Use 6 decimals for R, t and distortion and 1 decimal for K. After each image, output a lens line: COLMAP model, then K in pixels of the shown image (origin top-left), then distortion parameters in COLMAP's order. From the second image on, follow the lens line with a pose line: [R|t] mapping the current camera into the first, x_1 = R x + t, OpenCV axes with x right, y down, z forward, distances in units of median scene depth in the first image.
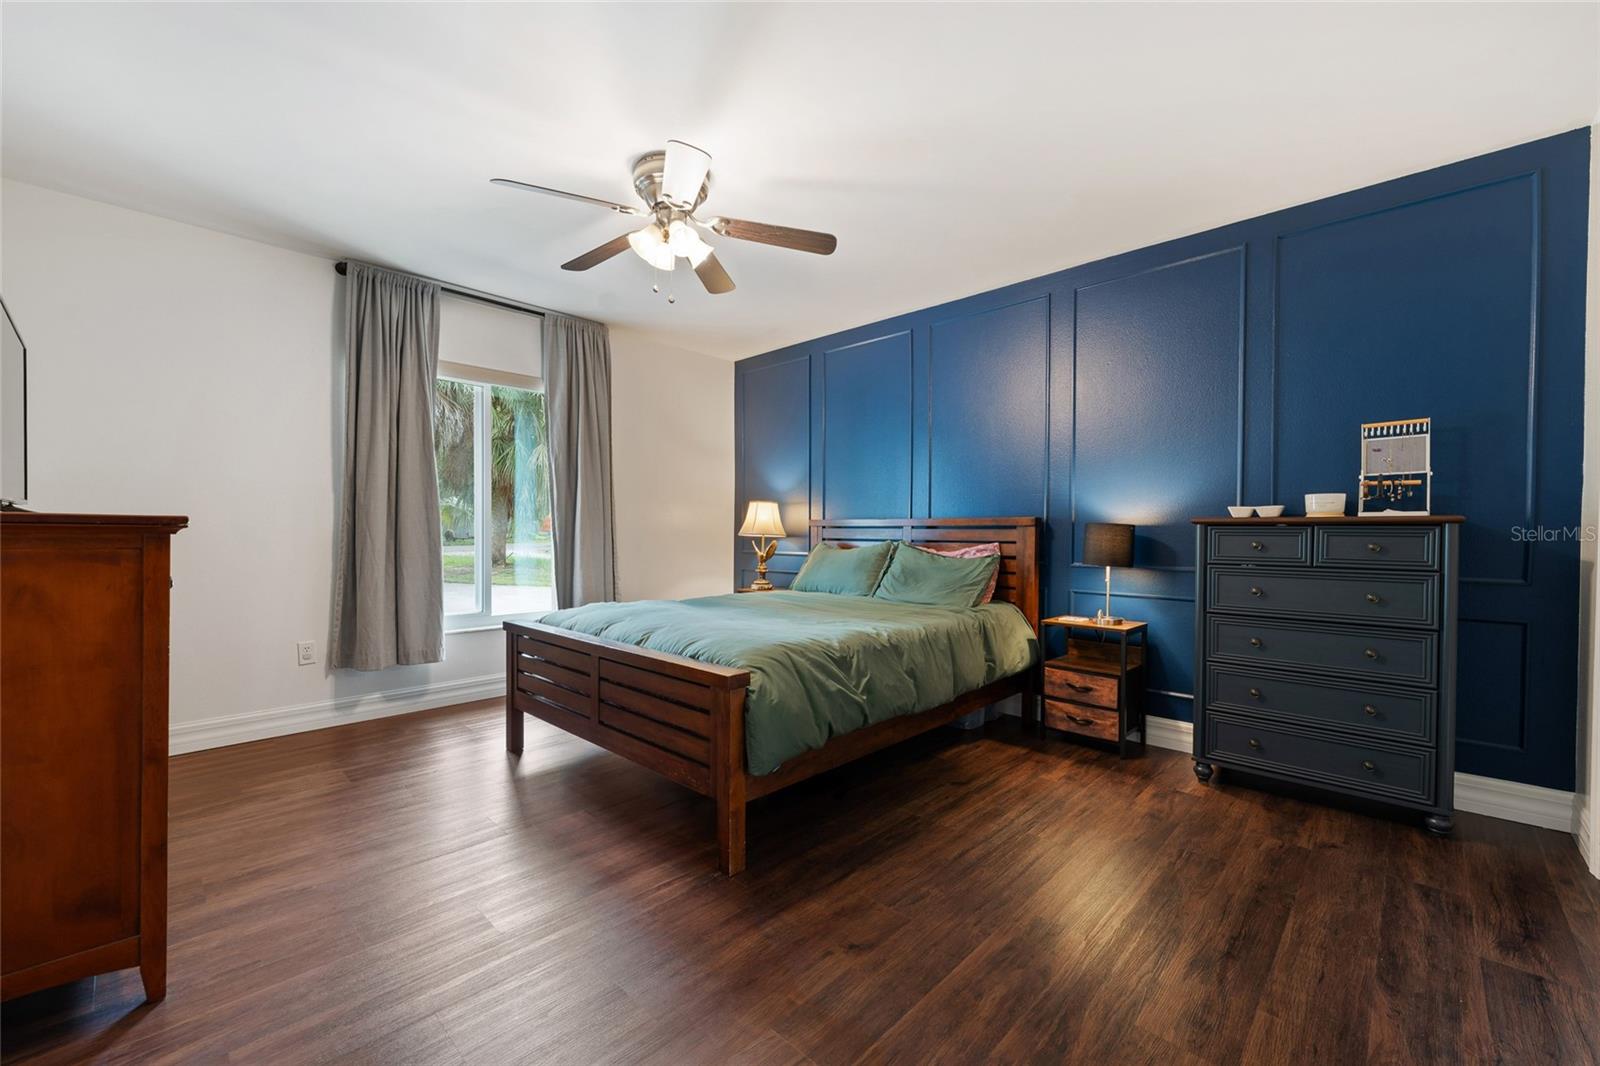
lens RADIAL K [[647.6, 0, 802.3], [0, 647.6, 533.7], [0, 0, 1]] dist [0.002419, -0.000409]
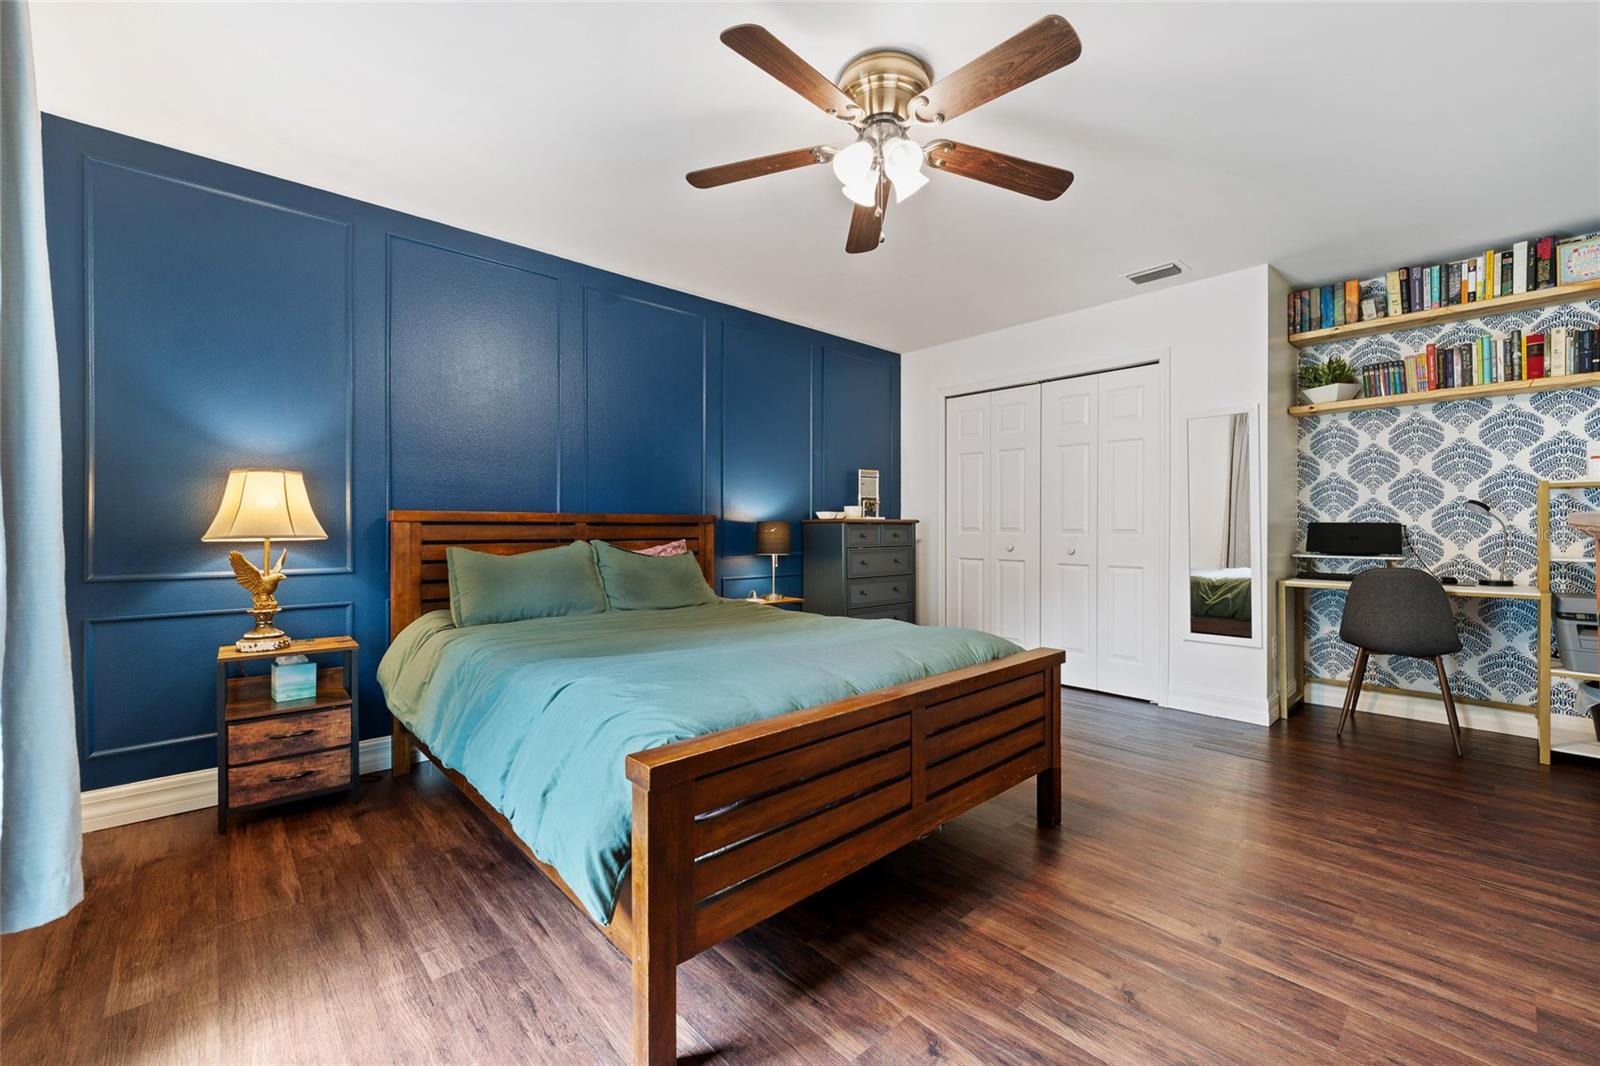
lens RADIAL K [[647.6, 0, 802.7], [0, 647.6, 535.0], [0, 0, 1]] dist [0.002419, -0.000409]
pose [[0.059899, -0.003307, 0.998199, -0.510604], [0.013426, 0.999907, 0.002507, 0.005222], [-0.998114, 0.013251, 0.059938, 0.559548]]
